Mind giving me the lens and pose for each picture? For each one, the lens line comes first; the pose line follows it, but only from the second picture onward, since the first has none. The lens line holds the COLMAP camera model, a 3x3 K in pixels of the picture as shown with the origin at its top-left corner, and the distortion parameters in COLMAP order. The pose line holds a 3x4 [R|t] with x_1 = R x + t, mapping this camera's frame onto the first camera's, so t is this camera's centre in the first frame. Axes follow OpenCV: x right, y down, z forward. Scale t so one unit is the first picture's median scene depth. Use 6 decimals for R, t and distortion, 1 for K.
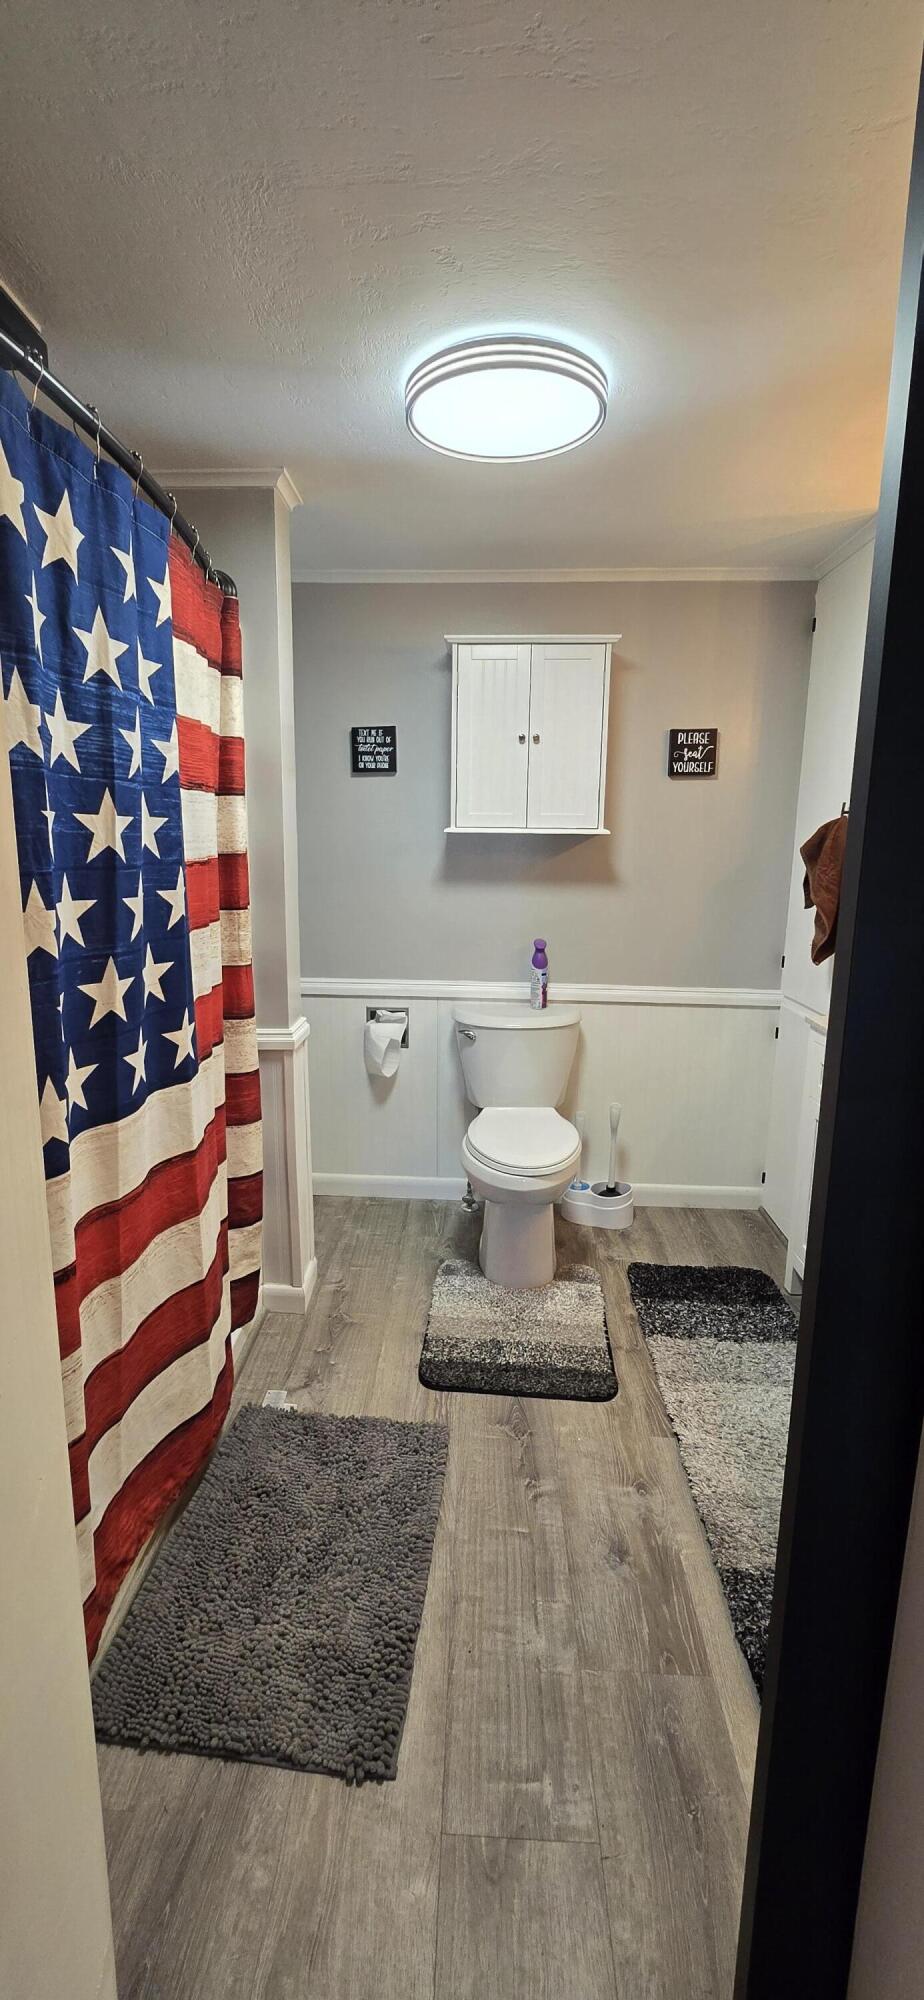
lens RADIAL K [[819.2, 0, 451.6], [0, 819.2, 994.4], [0, 0, 1]] dist [-0.002787, 0.001280]
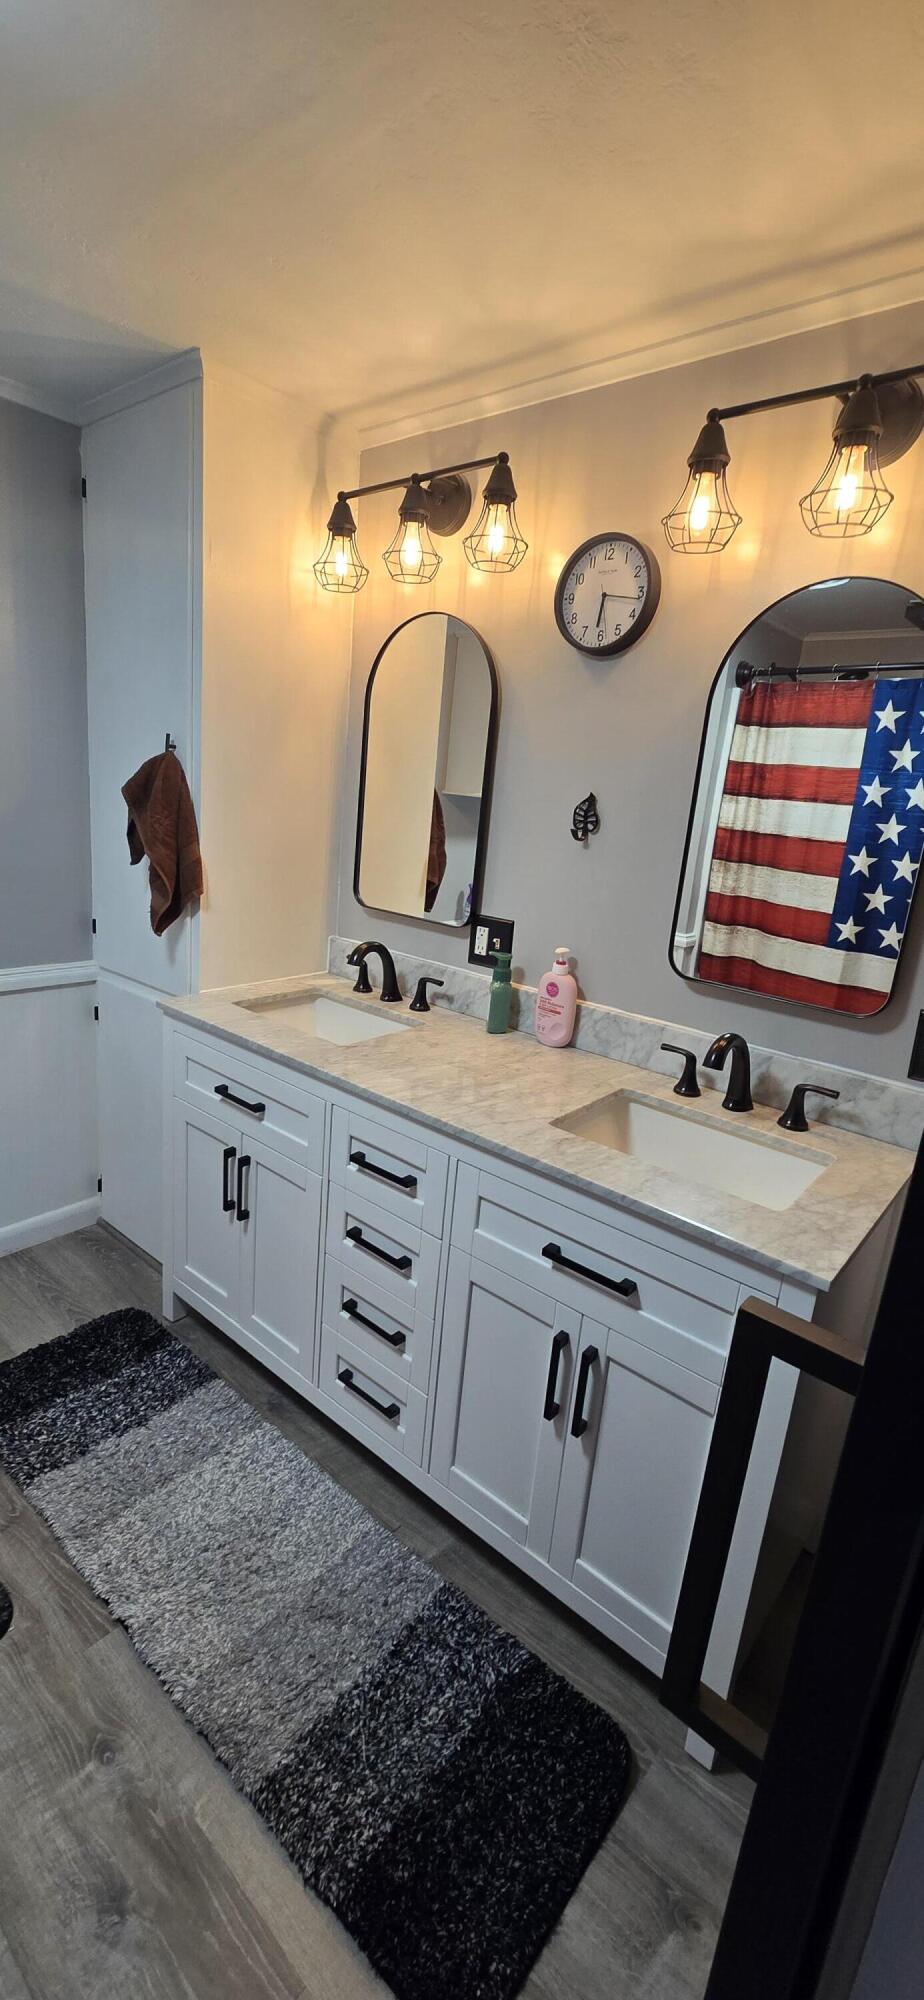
lens RADIAL K [[819.2, 0, 459.8], [0, 819.2, 1011.1], [0, 0, 1]] dist [-0.002787, 0.001280]
pose [[0.613281, -0.153077, 0.774890, -0.017734], [0.063674, 0.987429, 0.144669, -0.075036], [-0.787294, -0.039382, 0.615319, 0.318914]]
